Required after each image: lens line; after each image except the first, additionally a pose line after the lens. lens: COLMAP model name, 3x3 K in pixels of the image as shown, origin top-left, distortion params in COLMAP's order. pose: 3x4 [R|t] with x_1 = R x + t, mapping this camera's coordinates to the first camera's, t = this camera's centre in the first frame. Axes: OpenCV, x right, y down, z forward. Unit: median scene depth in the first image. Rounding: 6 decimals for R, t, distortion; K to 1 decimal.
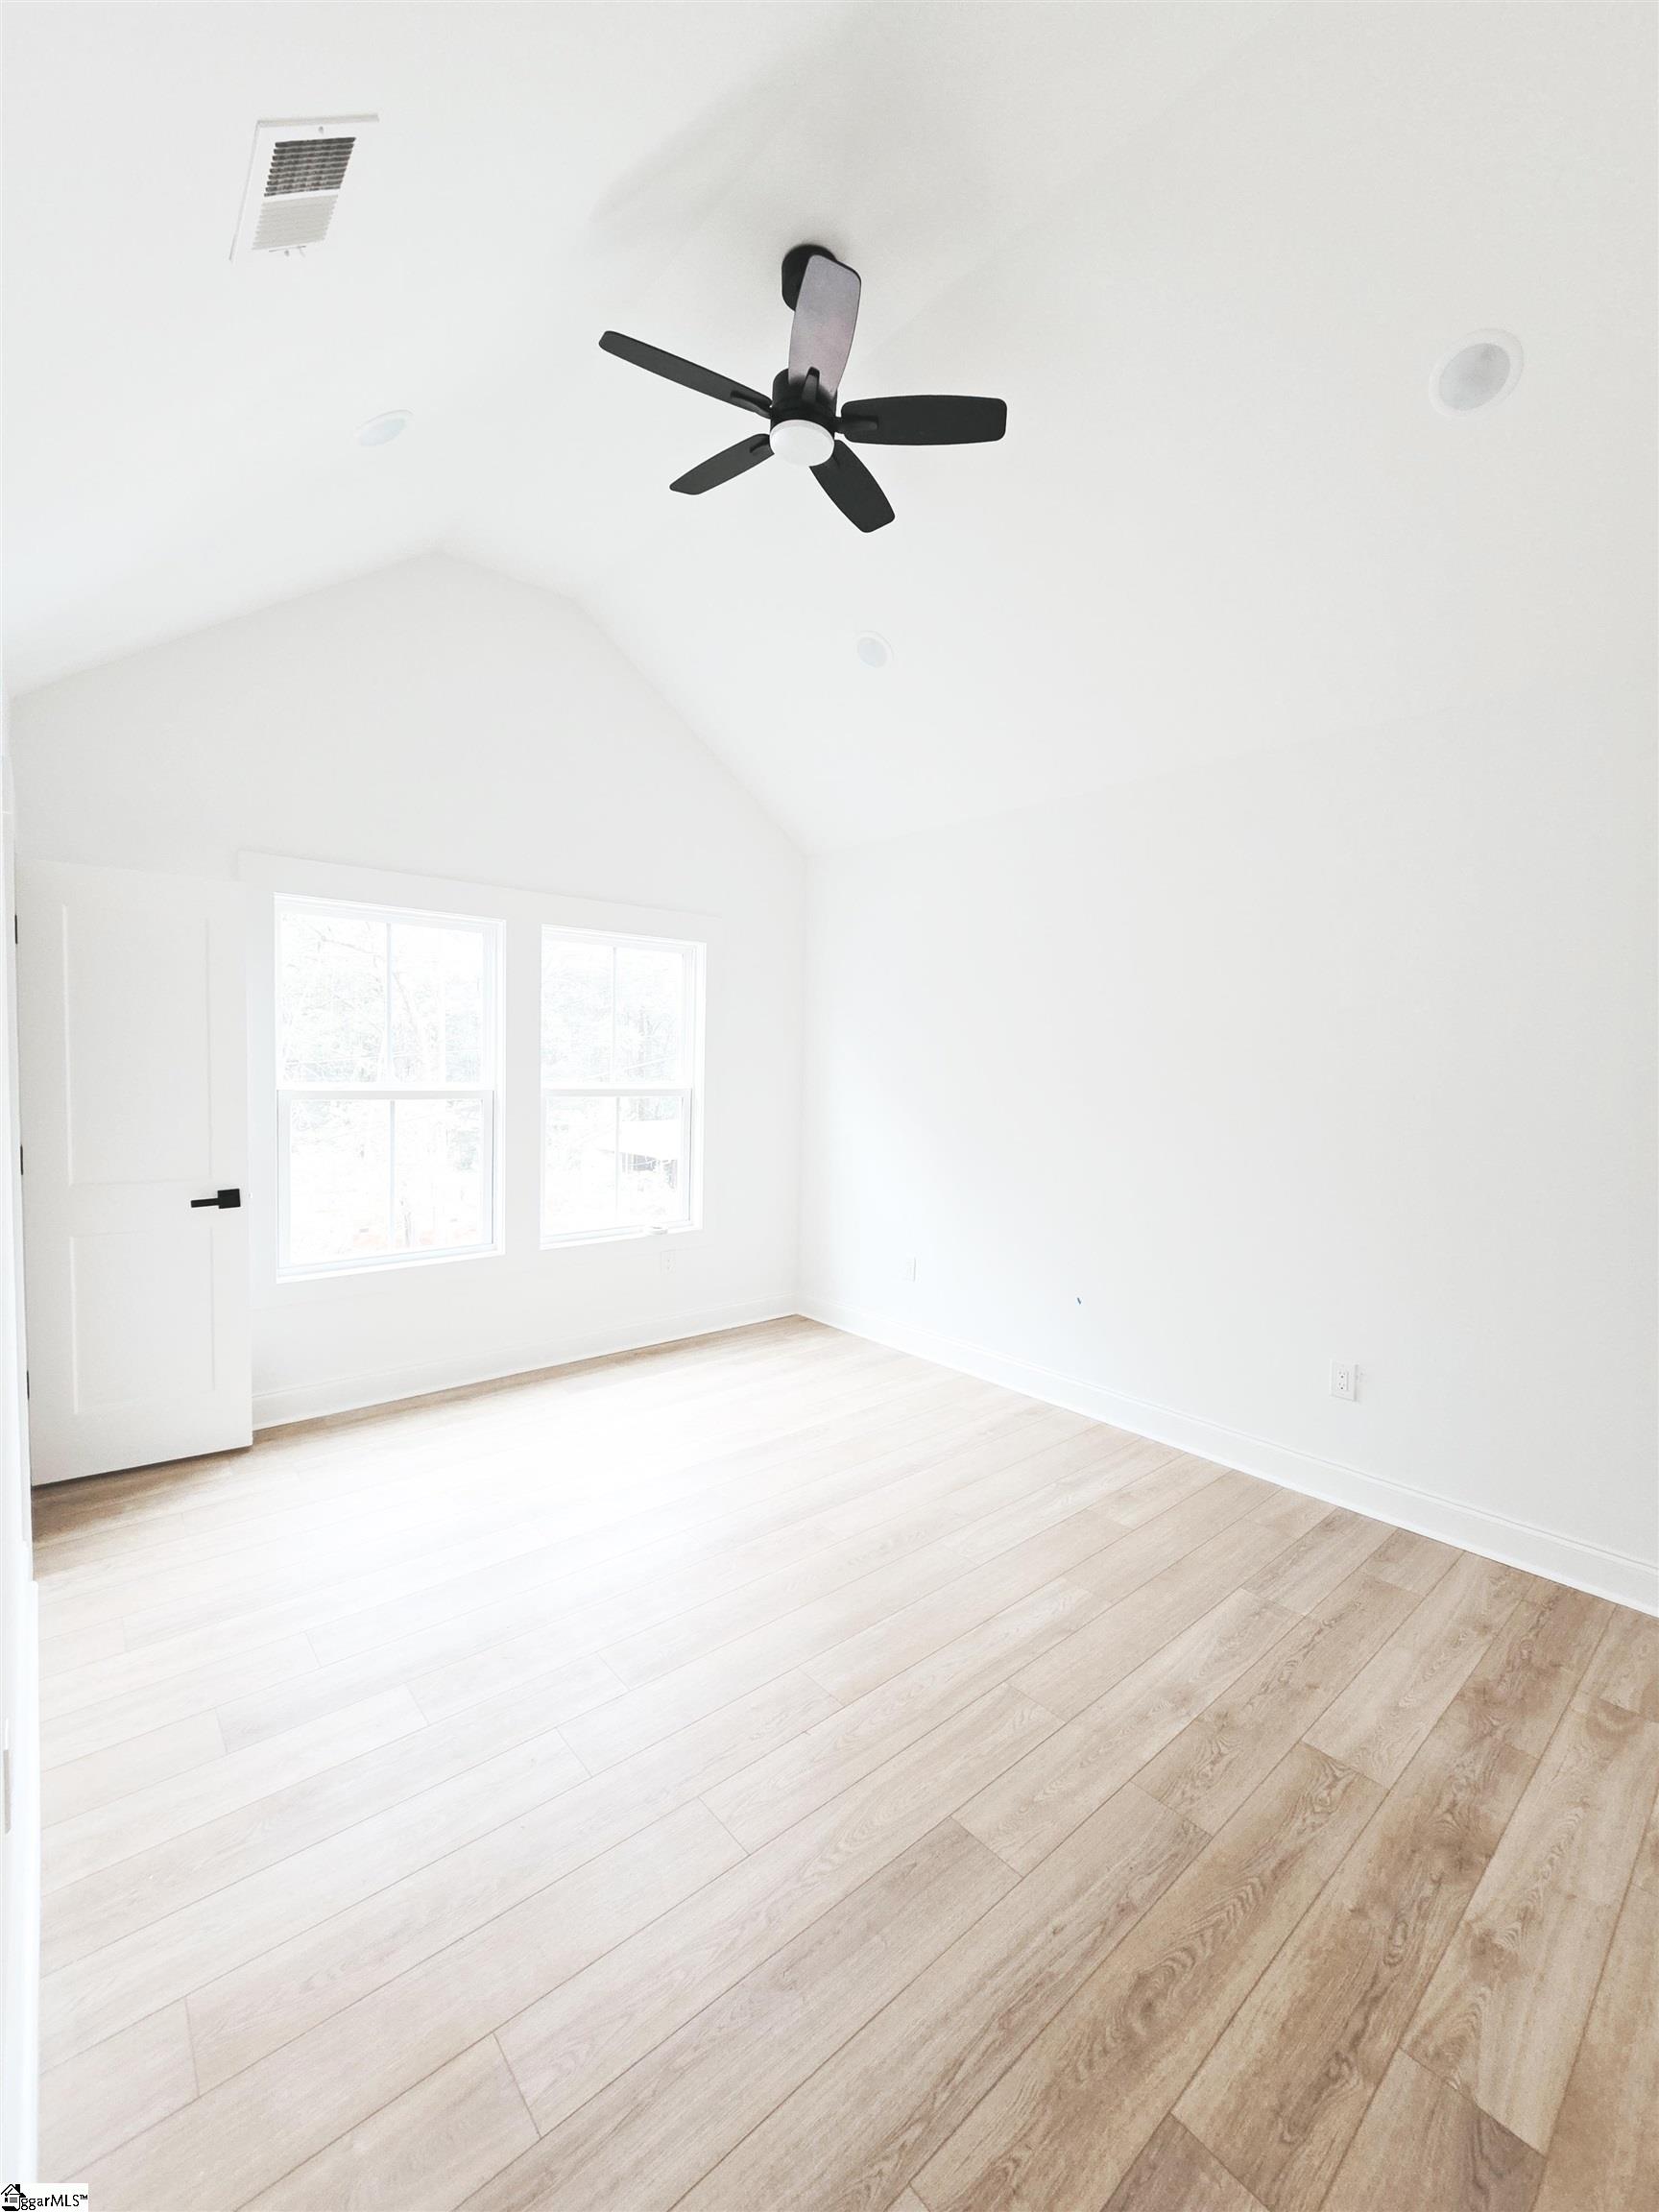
lens RADIAL K [[909.8, 0, 830.1], [0, 909.8, 1104.1], [0, 0, 1]] dist [0.004577, -0.000639]
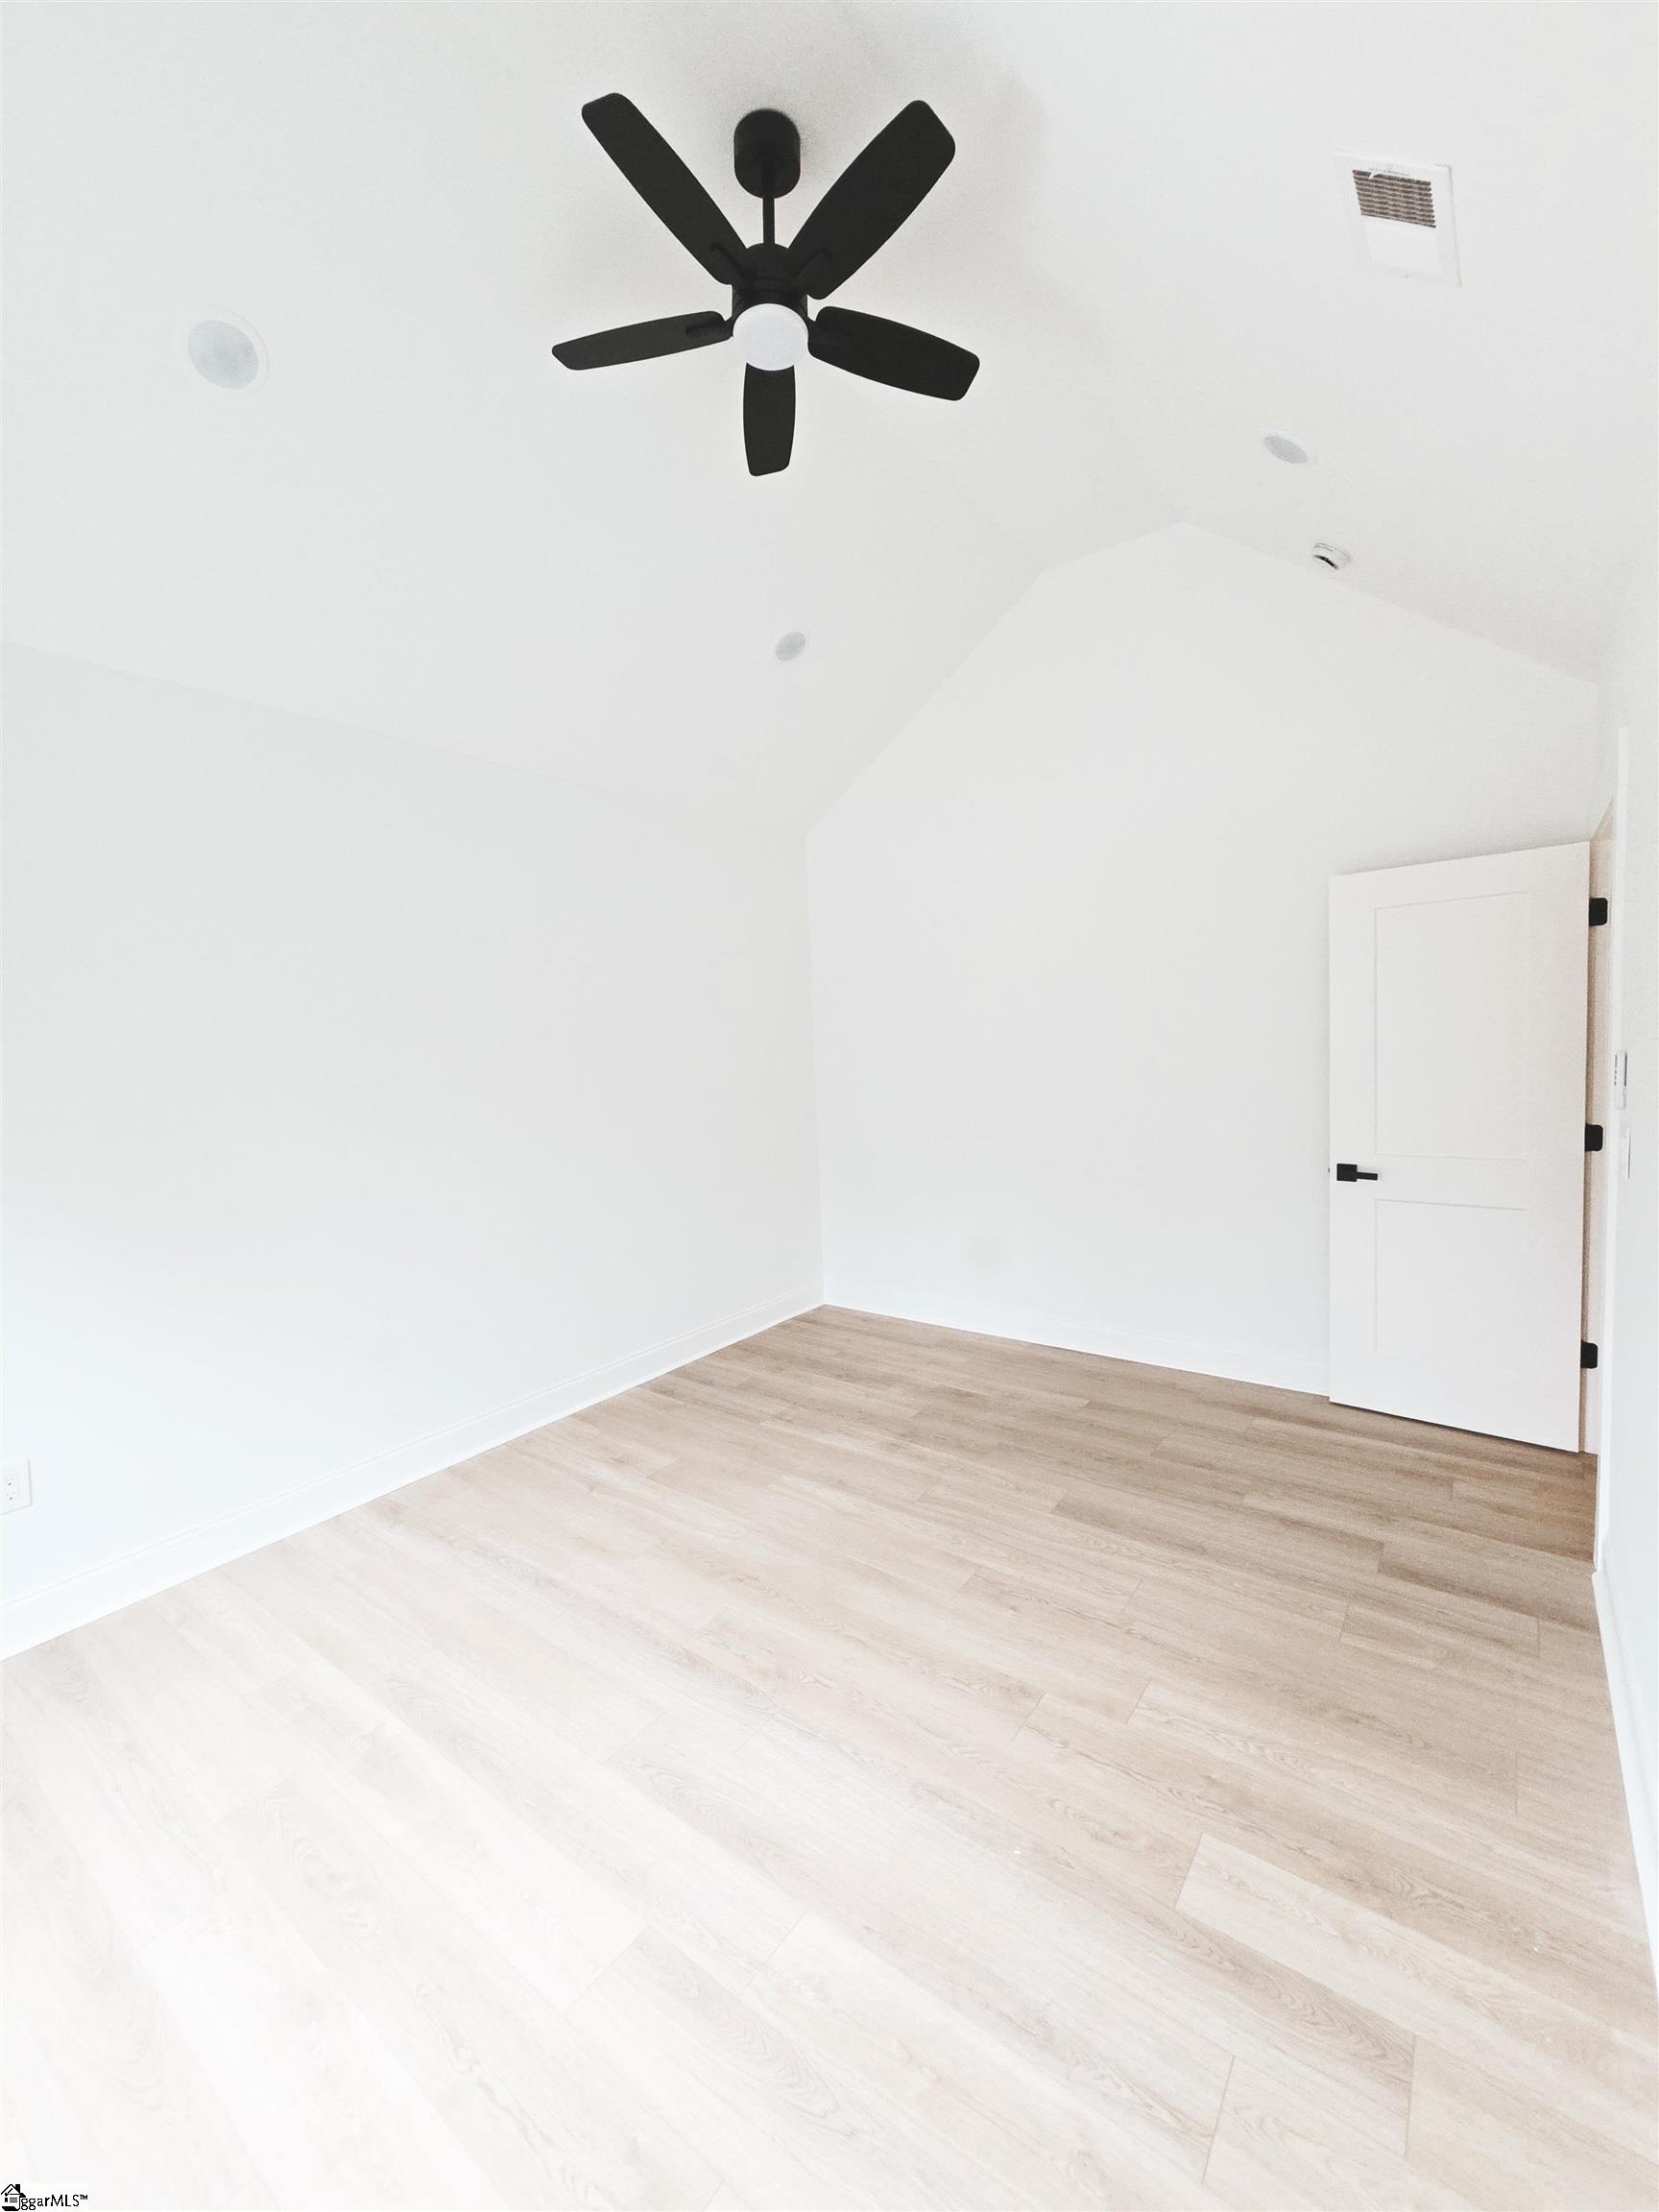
lens RADIAL K [[909.8, 0, 840.2], [0, 909.8, 1106.3], [0, 0, 1]] dist [0.004577, -0.000639]
pose [[-0.229913, -0.079675, 0.969944, -1.085245], [0.080519, 0.991669, 0.100546, -0.098888], [-0.969874, 0.101216, -0.221583, 1.392244]]
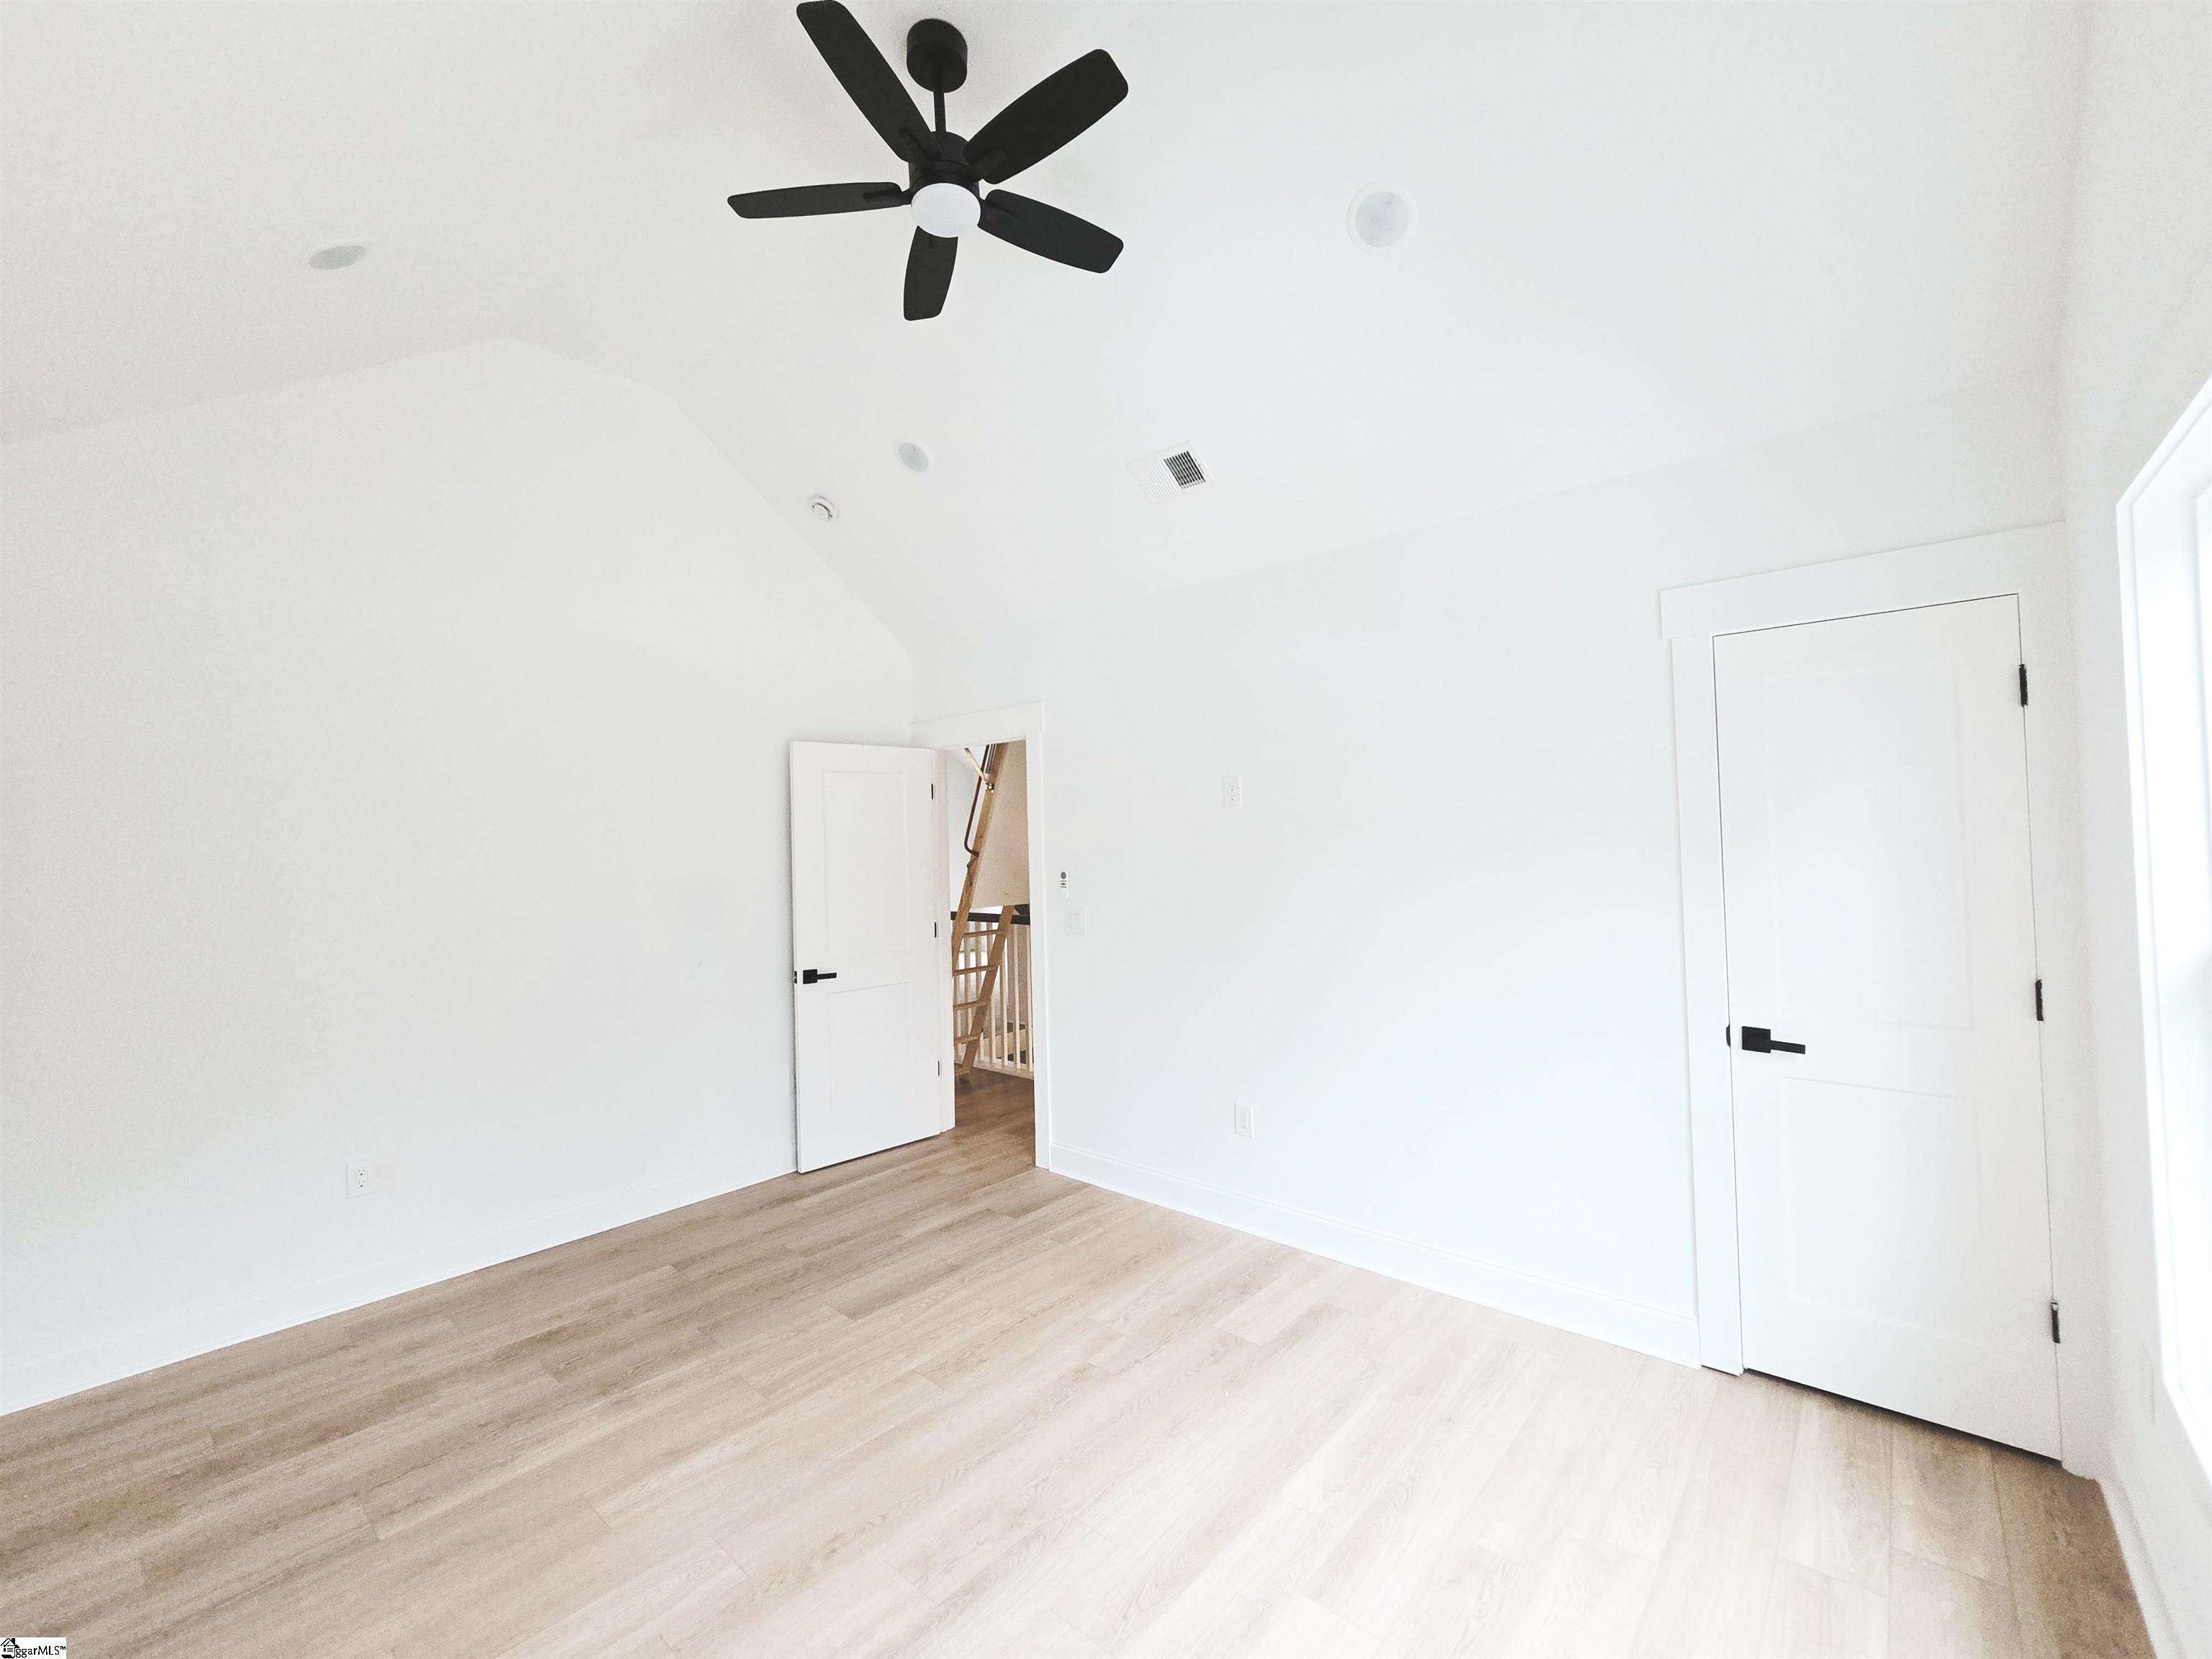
lens RADIAL K [[909.8, 0, 1110.0], [0, 909.8, 827.0], [0, 0, 1]] dist [0.004577, -0.000639]
pose [[-0.988720, 0.002938, -0.149750, -0.066677], [-0.000644, 0.999715, 0.023866, -0.125597], [0.149778, 0.023693, -0.988436, 2.268952]]
